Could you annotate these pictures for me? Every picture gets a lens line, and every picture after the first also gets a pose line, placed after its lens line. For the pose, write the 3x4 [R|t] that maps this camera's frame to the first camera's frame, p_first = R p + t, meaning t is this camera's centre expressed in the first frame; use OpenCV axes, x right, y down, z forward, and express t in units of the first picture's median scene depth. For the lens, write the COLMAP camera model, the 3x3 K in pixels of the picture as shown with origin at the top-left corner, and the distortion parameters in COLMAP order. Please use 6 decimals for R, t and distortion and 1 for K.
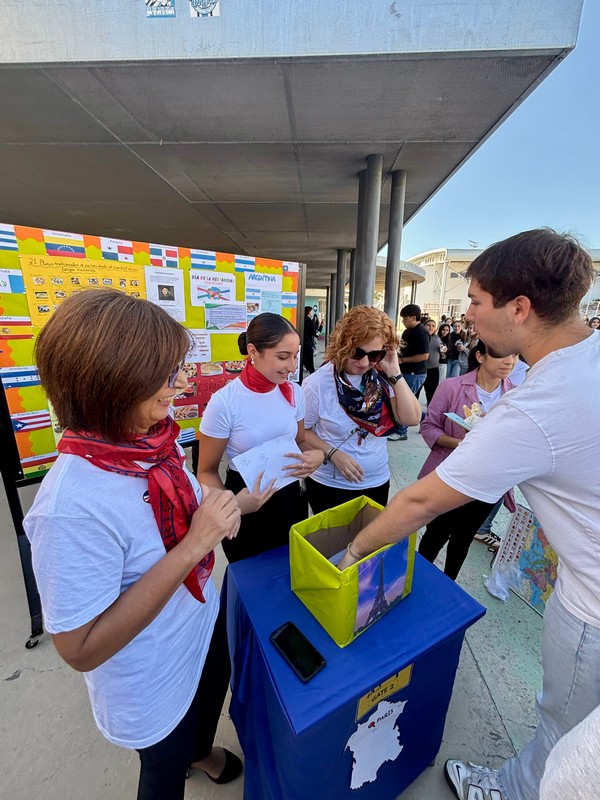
lens RADIAL K [[324.3, 0, 311.7], [0, 324.3, 405.1], [0, 0, 1]] dist [-0.014071, 0.003507]
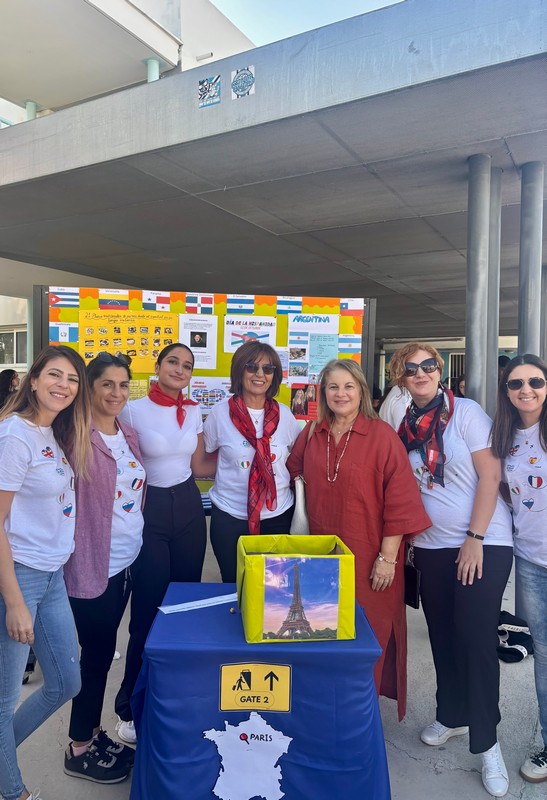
lens RADIAL K [[609.2, 0, 266.8], [0, 609.2, 407.2], [0, 0, 1]] dist [0.060156, -0.025184]
pose [[0.892548, 0.009923, -0.450843, 0.547696], [-0.116190, 0.971064, -0.208650, 0.200949], [0.435727, 0.238614, 0.867874, -0.430048]]
